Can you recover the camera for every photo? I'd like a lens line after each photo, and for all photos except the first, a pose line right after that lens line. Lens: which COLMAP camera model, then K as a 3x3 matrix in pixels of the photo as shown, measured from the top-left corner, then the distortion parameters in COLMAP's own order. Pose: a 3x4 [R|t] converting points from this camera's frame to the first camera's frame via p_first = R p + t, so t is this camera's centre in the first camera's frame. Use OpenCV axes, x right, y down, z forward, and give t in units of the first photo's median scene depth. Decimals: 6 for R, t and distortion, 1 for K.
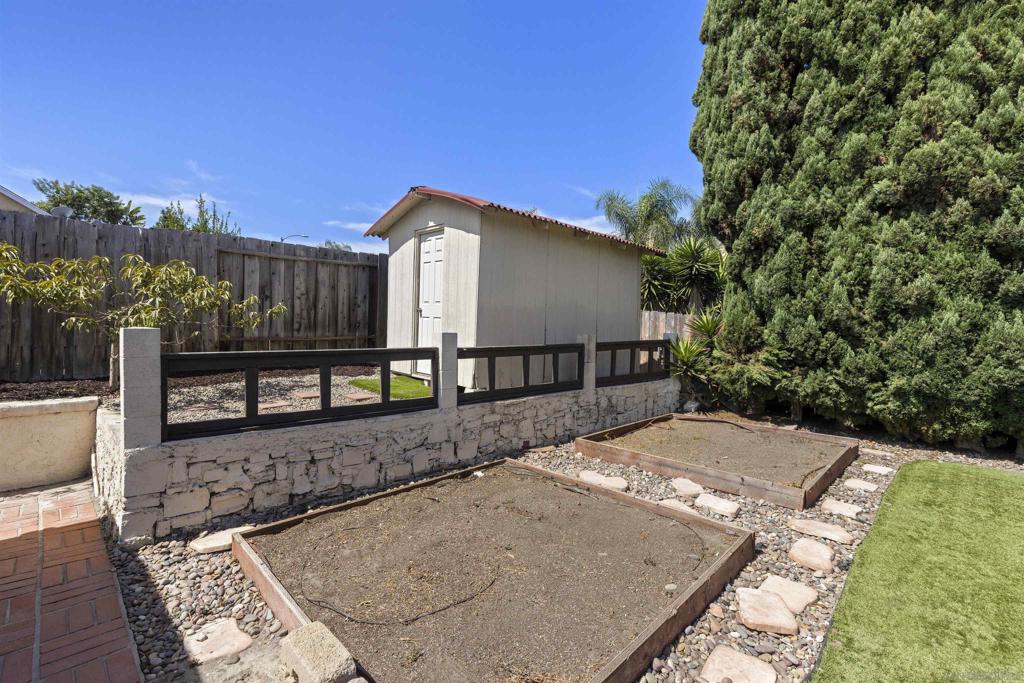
lens RADIAL K [[459.7, 0, 518.6], [0, 459.7, 336.8], [0, 0, 1]] dist [0.008489, -0.000407]
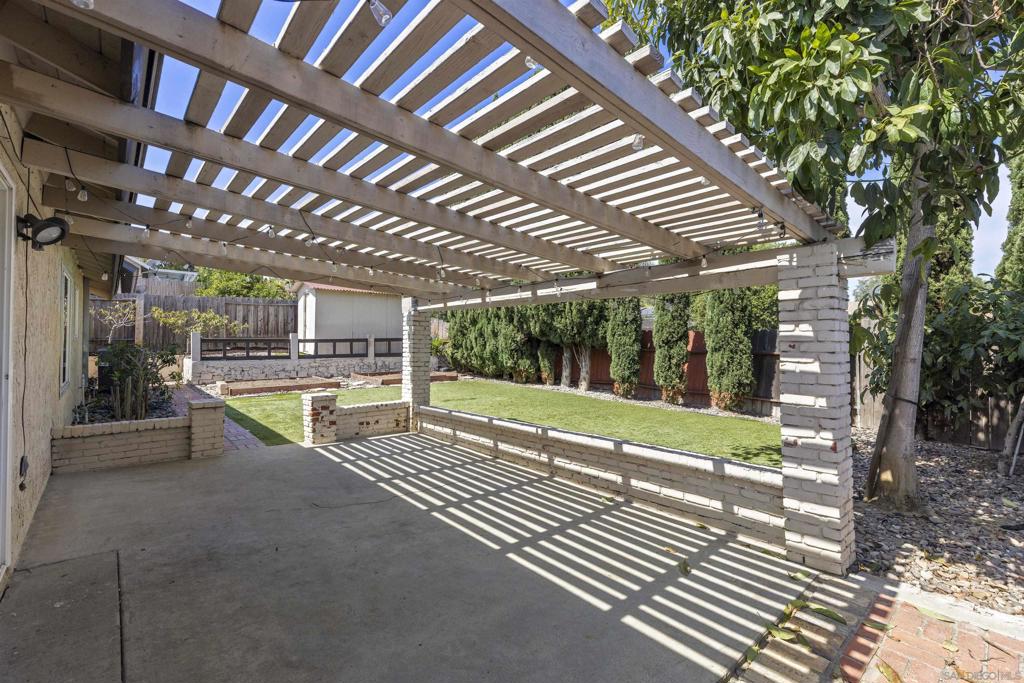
lens RADIAL K [[459.7, 0, 515.2], [0, 459.7, 338.9], [0, 0, 1]] dist [0.008489, -0.000407]
pose [[0.995810, -0.007891, -0.091101, 1.311712], [0.006615, 0.999876, -0.014301, 0.065379], [0.091203, 0.013638, 0.995739, -1.554130]]
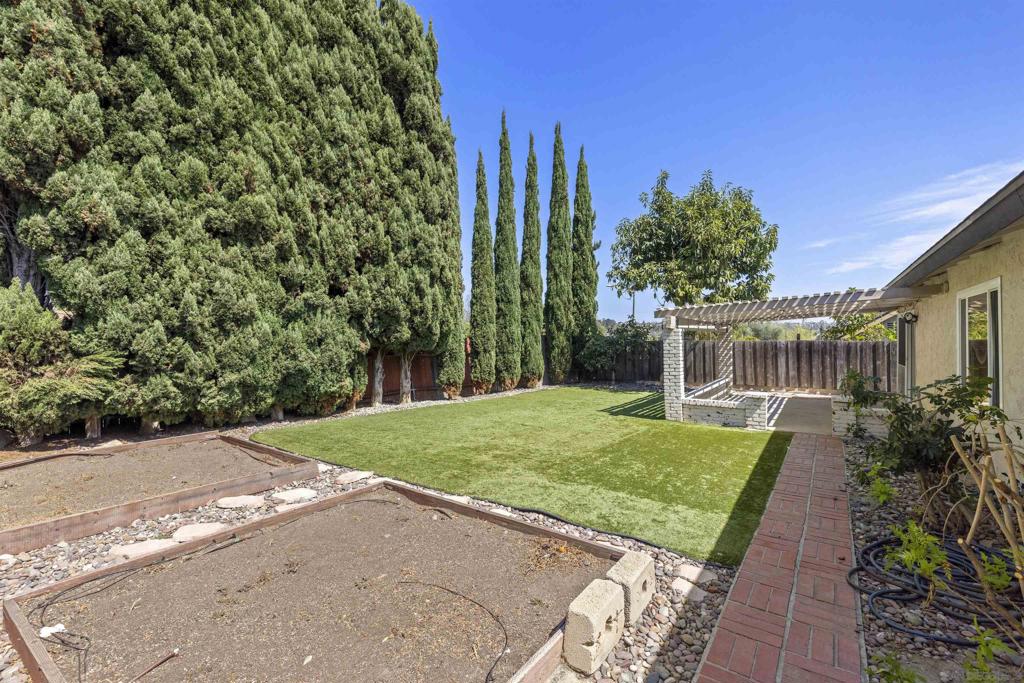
lens RADIAL K [[459.7, 0, 518.8], [0, 459.7, 338.8], [0, 0, 1]] dist [0.008489, -0.000407]
pose [[-0.170561, -0.013607, 0.985253, -0.491443], [0.008422, 0.999848, 0.015267, -0.016774], [-0.985311, 0.010901, -0.170421, 0.427315]]
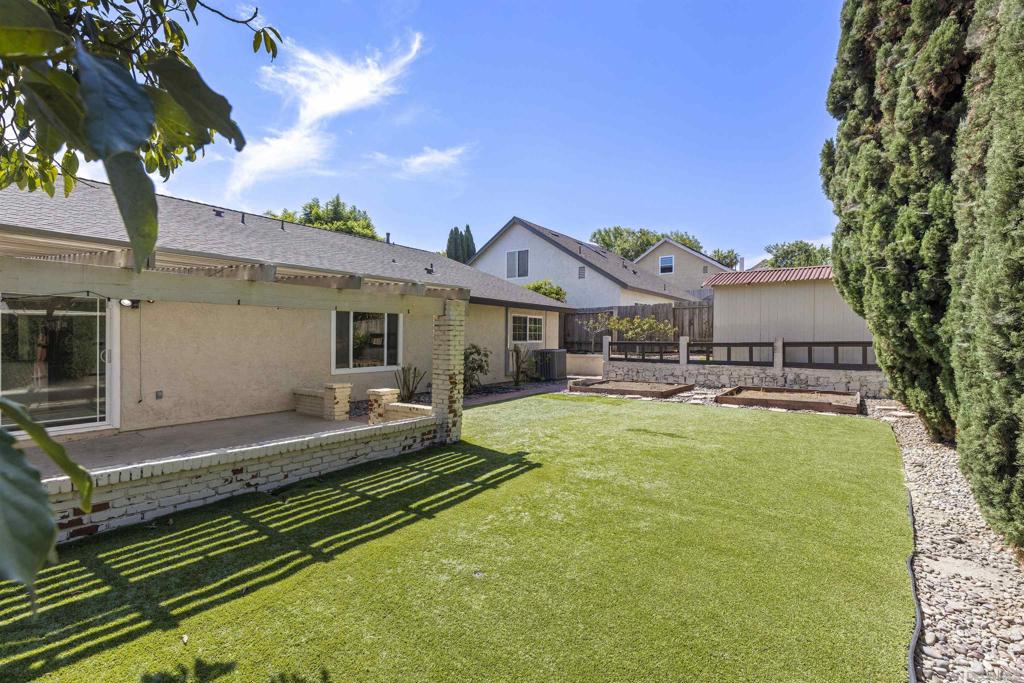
lens RADIAL K [[459.7, 0, 522.1], [0, 459.7, 342.5], [0, 0, 1]] dist [0.008489, -0.000407]
pose [[0.166600, -0.003546, -0.986018, 2.084672], [-0.014654, 0.999874, -0.006072, 0.047719], [0.985916, 0.015461, 0.166527, -0.361480]]
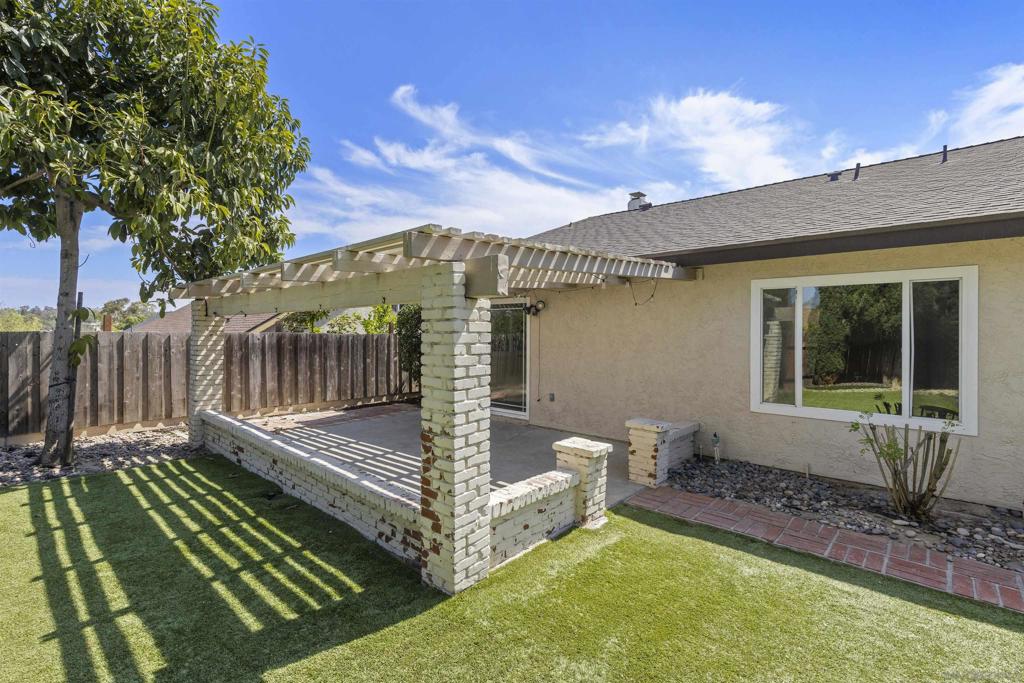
lens RADIAL K [[459.7, 0, 505.3], [0, 459.7, 334.6], [0, 0, 1]] dist [0.008489, -0.000407]
pose [[-0.999179, -0.024716, -0.032107, 0.909856], [-0.025121, 0.999609, 0.012289, 0.008302], [0.031791, 0.013085, -0.999409, 0.150170]]
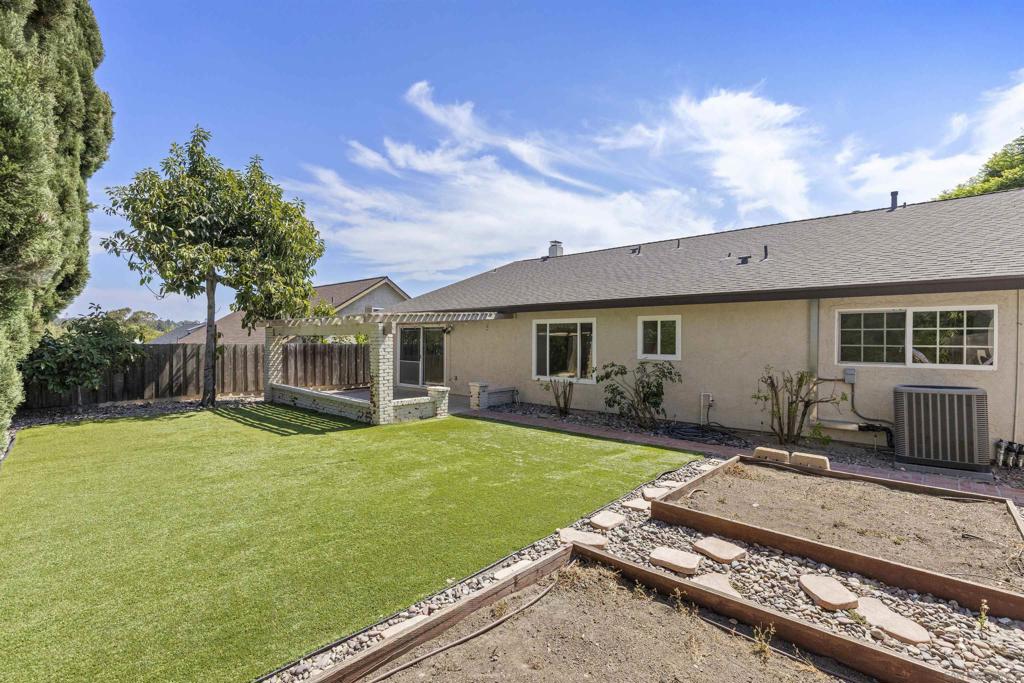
lens RADIAL K [[459.7, 0, 514.5], [0, 459.7, 344.2], [0, 0, 1]] dist [0.008489, -0.000407]
pose [[-0.998113, -0.022585, -0.057108, 0.582344], [-0.023555, 0.999589, 0.016360, -0.025460], [0.056715, 0.017674, -0.998234, 1.245283]]
